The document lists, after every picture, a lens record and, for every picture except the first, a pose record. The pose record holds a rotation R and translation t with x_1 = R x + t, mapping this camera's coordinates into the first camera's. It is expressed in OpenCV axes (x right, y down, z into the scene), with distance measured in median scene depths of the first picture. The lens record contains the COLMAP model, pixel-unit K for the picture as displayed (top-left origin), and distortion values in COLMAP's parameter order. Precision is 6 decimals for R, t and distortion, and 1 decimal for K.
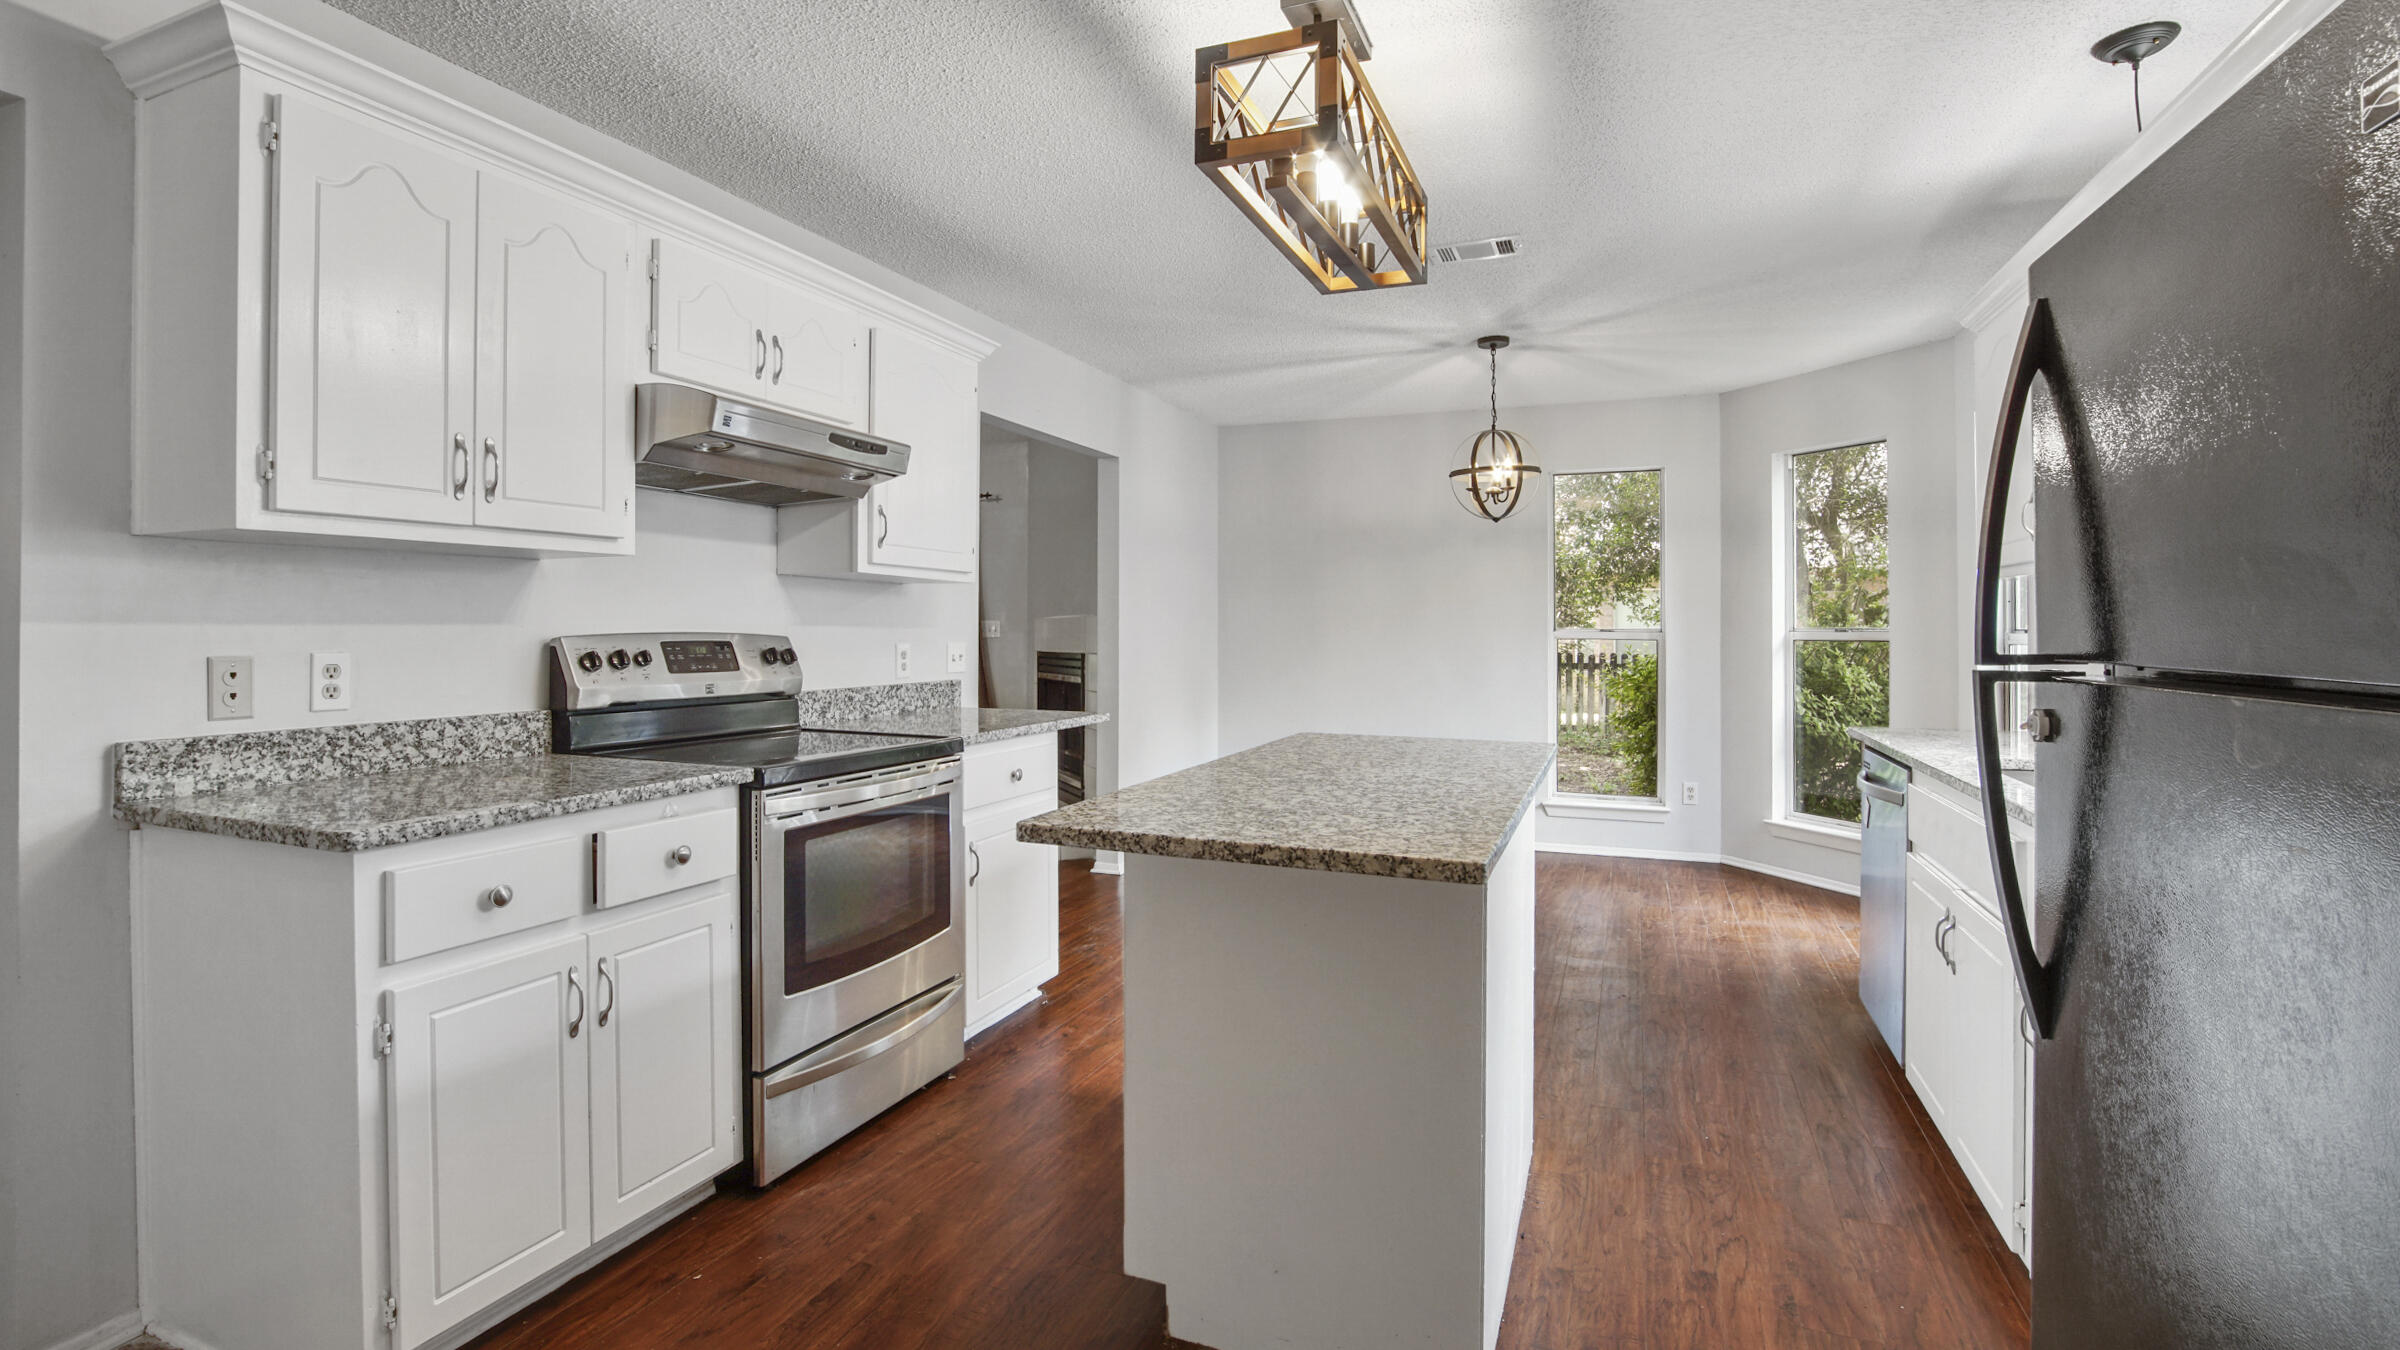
lens RADIAL K [[1120.2, 0, 1191.9], [0, 1120.2, 627.8], [0, 0, 1]] dist [-0.028720, 0.001296]
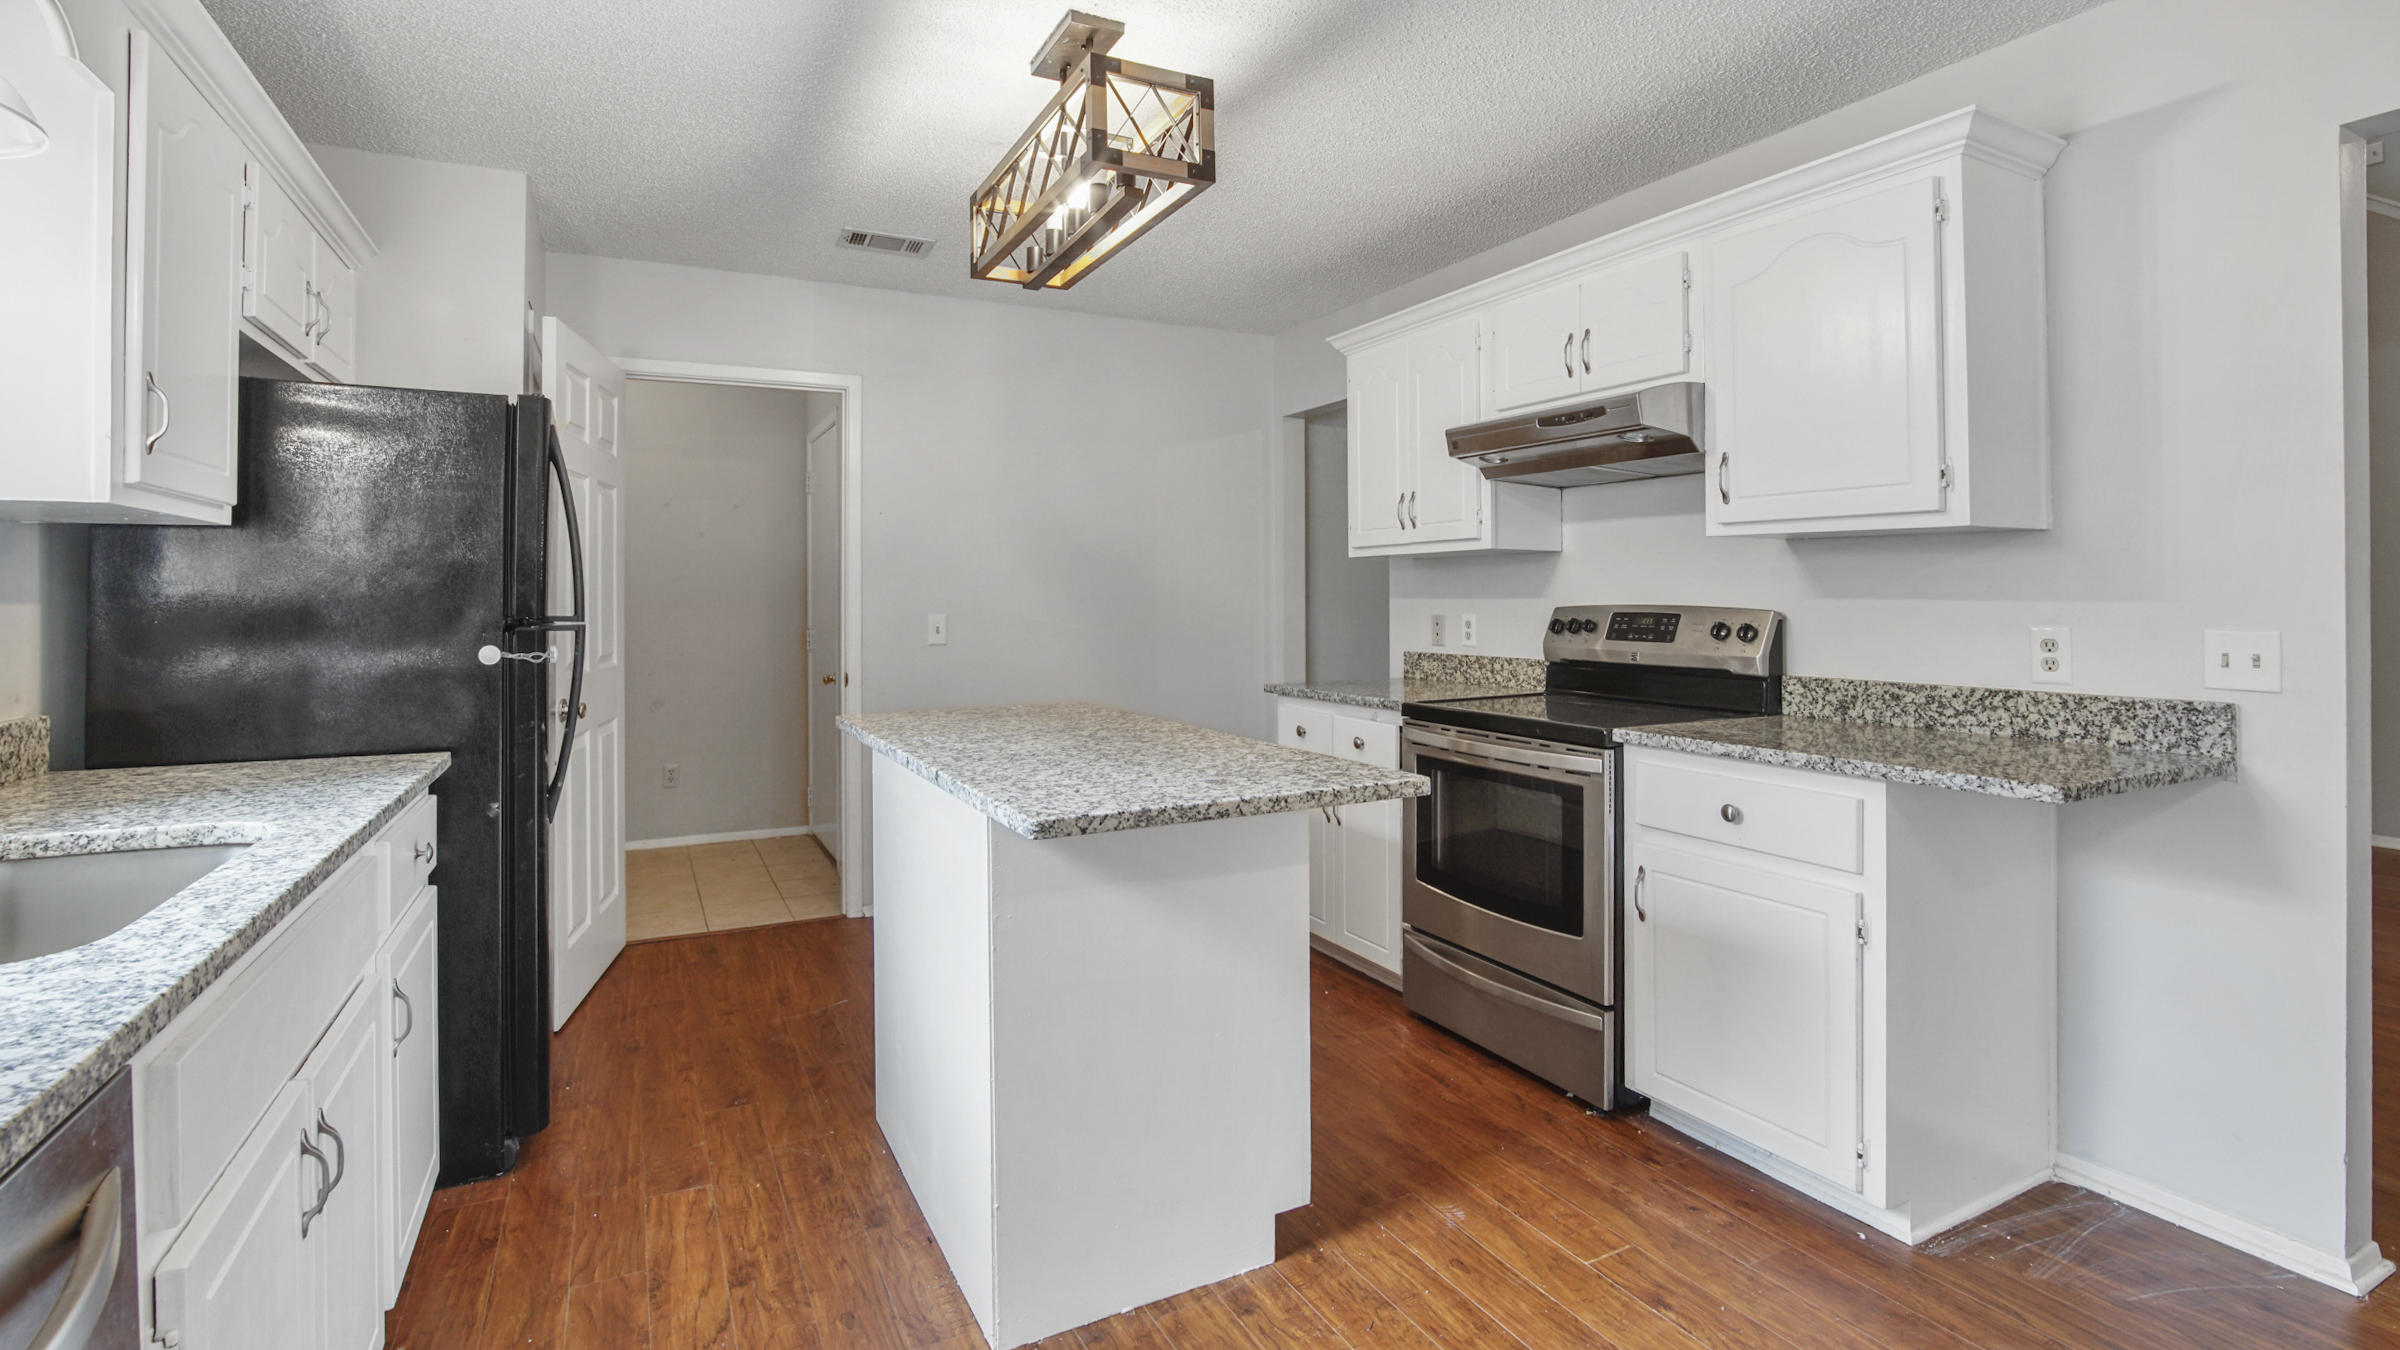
lens RADIAL K [[1120.2, 0, 1191.9], [0, 1120.2, 627.8], [0, 0, 1]] dist [-0.028720, 0.001296]
pose [[-0.667224, 0.014648, -0.744713, 0.777437], [-0.002575, 0.999755, 0.021972, 0.004758], [0.744853, 0.016578, -0.667023, 1.643075]]
